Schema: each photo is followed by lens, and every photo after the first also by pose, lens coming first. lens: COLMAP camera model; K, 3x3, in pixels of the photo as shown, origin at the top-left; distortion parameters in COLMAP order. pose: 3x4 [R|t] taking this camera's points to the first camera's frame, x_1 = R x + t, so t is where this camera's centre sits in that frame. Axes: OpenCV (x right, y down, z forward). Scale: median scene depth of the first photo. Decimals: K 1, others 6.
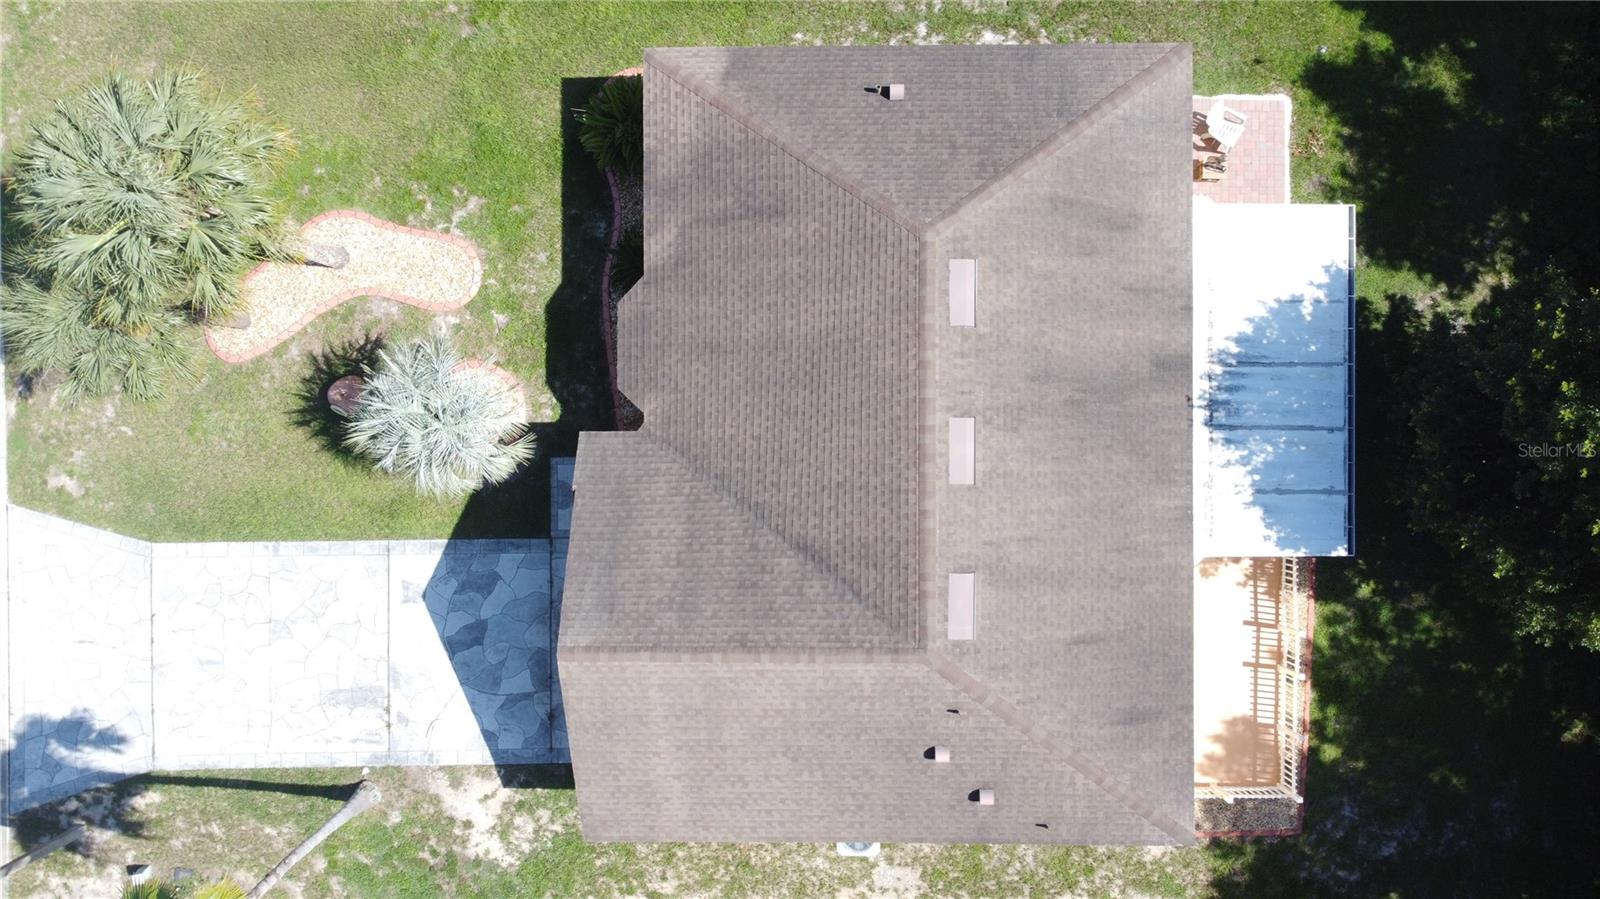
lens RADIAL K [[1205.2, 0, 798.8], [0, 1205.2, 447.3], [0, 0, 1]] dist [0.000359, -0.004755]
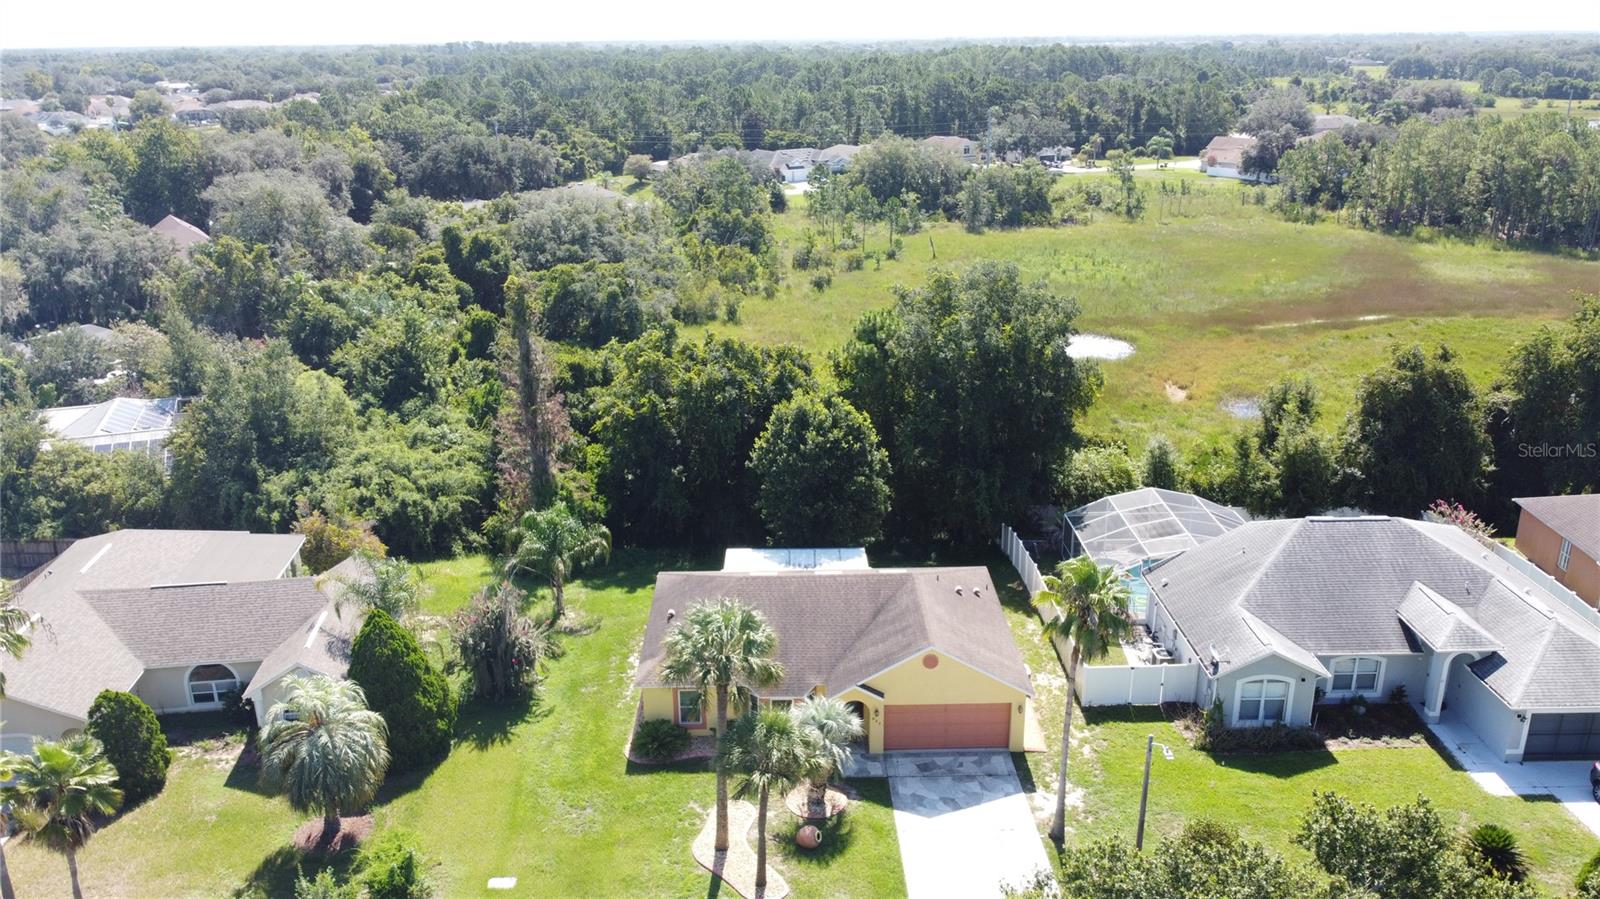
lens RADIAL K [[1205.2, 0, 802.6], [0, 1205.2, 450.4], [0, 0, 1]] dist [0.000359, -0.004755]
pose [[-0.016972, -0.315946, 0.948625, -1.719144], [0.999846, -0.009526, 0.014715, -0.069419], [0.004388, 0.948729, 0.316059, 0.005506]]
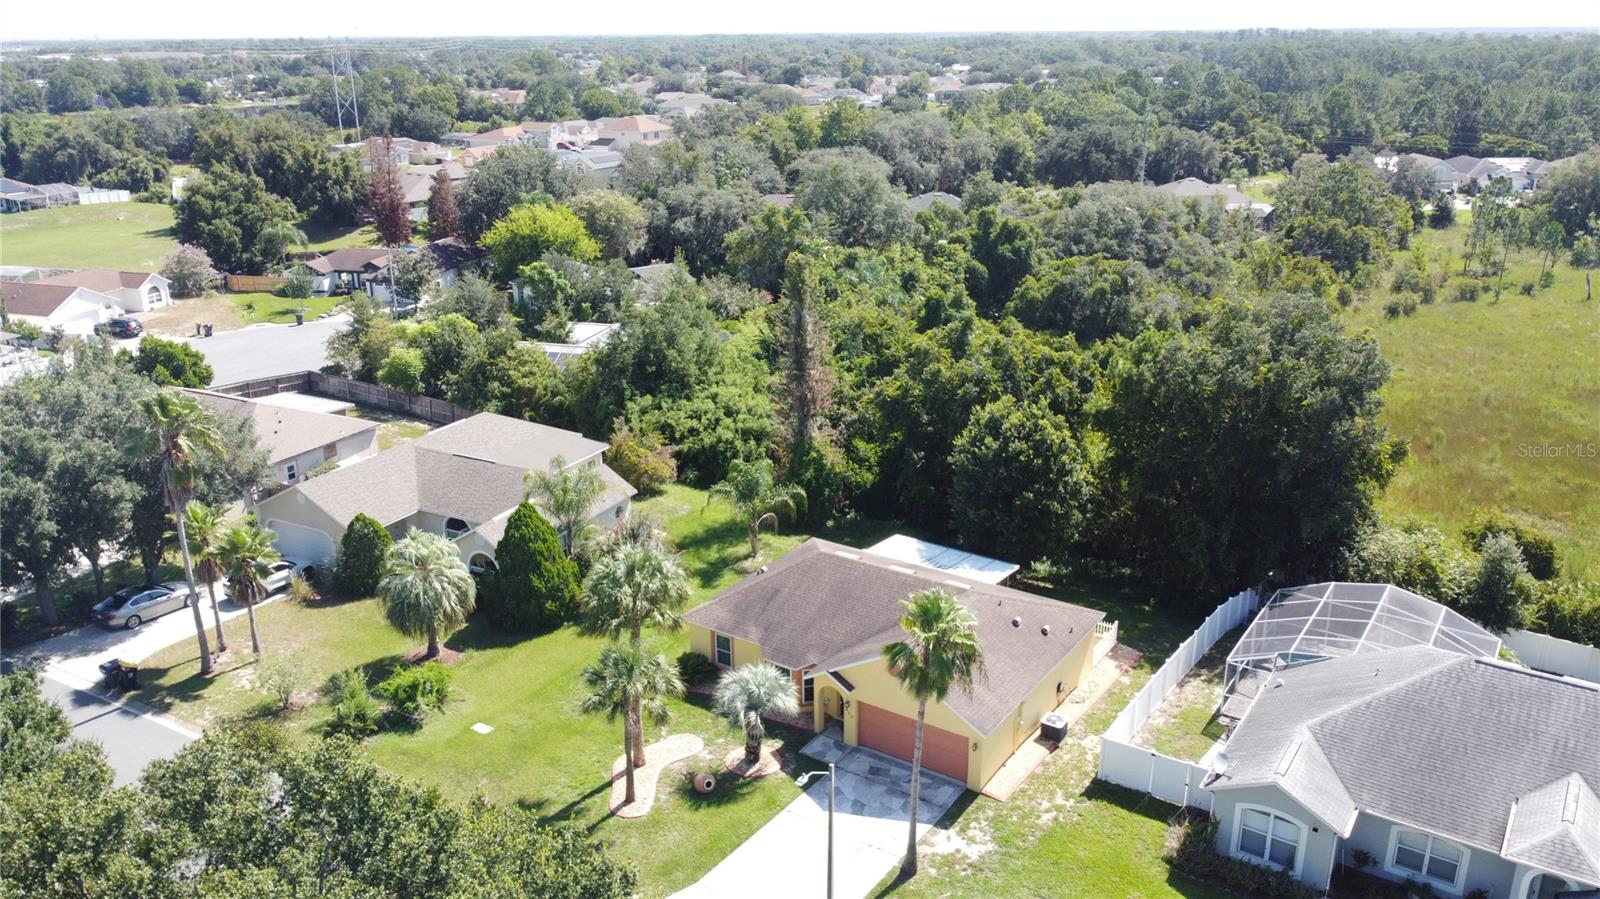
lens RADIAL K [[1205.2, 0, 802.9], [0, 1205.2, 457.0], [0, 0, 1]] dist [0.000359, -0.004755]
pose [[0.562818, -0.272000, 0.780546, -1.513876], [0.826580, 0.185598, -0.531336, 0.906625], [-0.000345, 0.944230, 0.329288, -0.017956]]
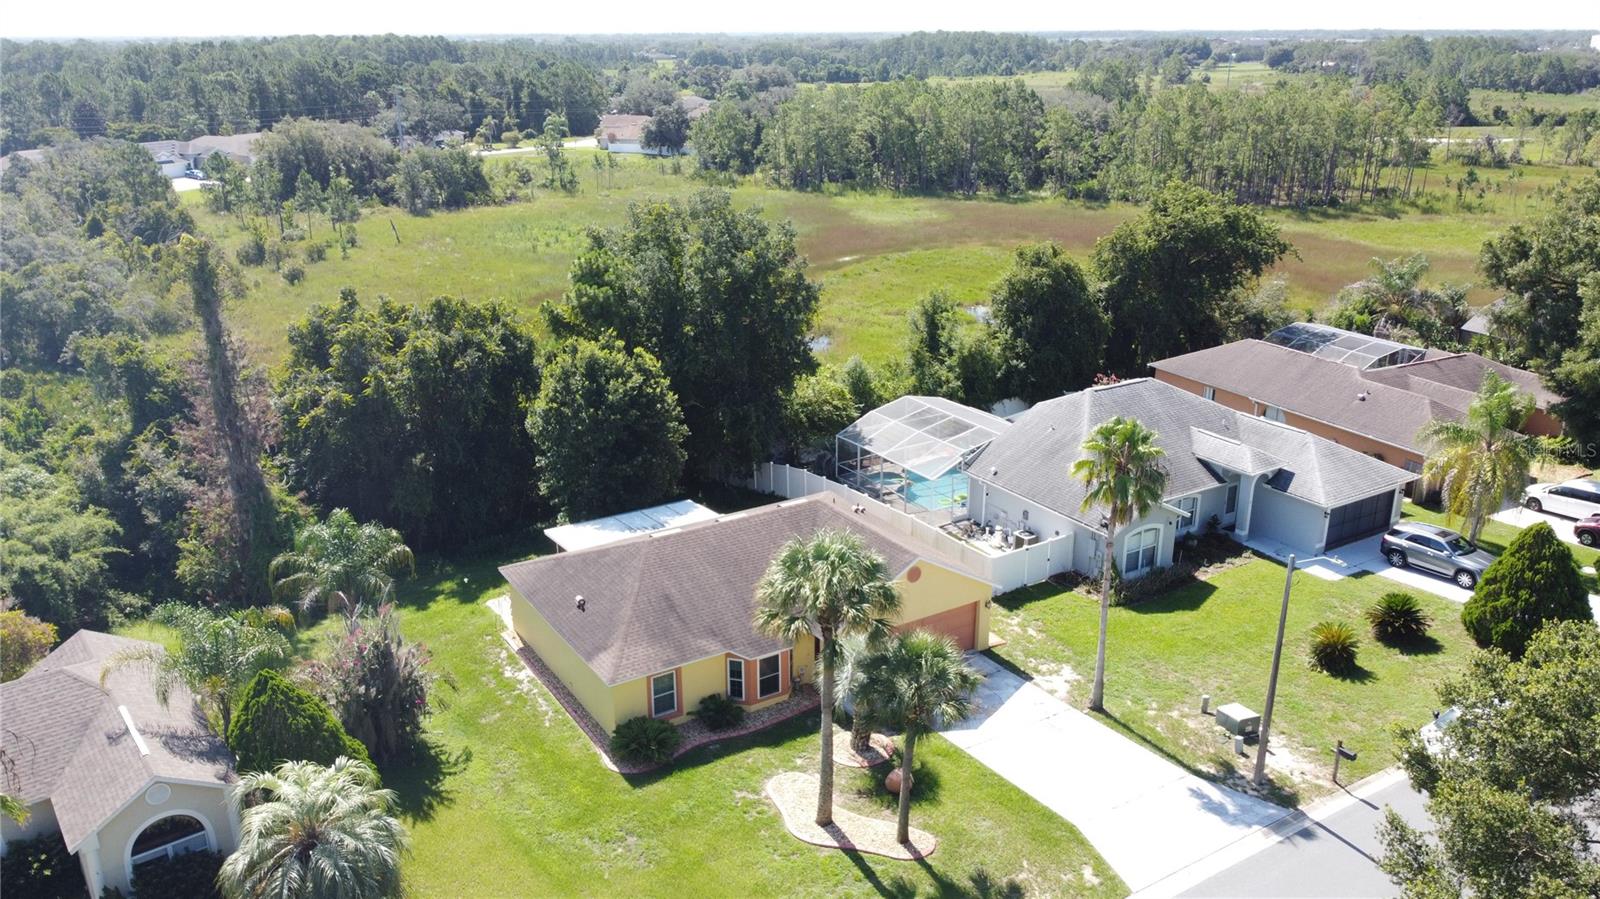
lens RADIAL K [[1205.2, 0, 803.8], [0, 1205.2, 444.1], [0, 0, 1]] dist [0.000359, -0.004755]
pose [[-0.531743, -0.264847, 0.804428, -1.351861], [0.846902, -0.169158, 0.504126, -0.790770], [0.002559, 0.949338, 0.314248, 0.166003]]
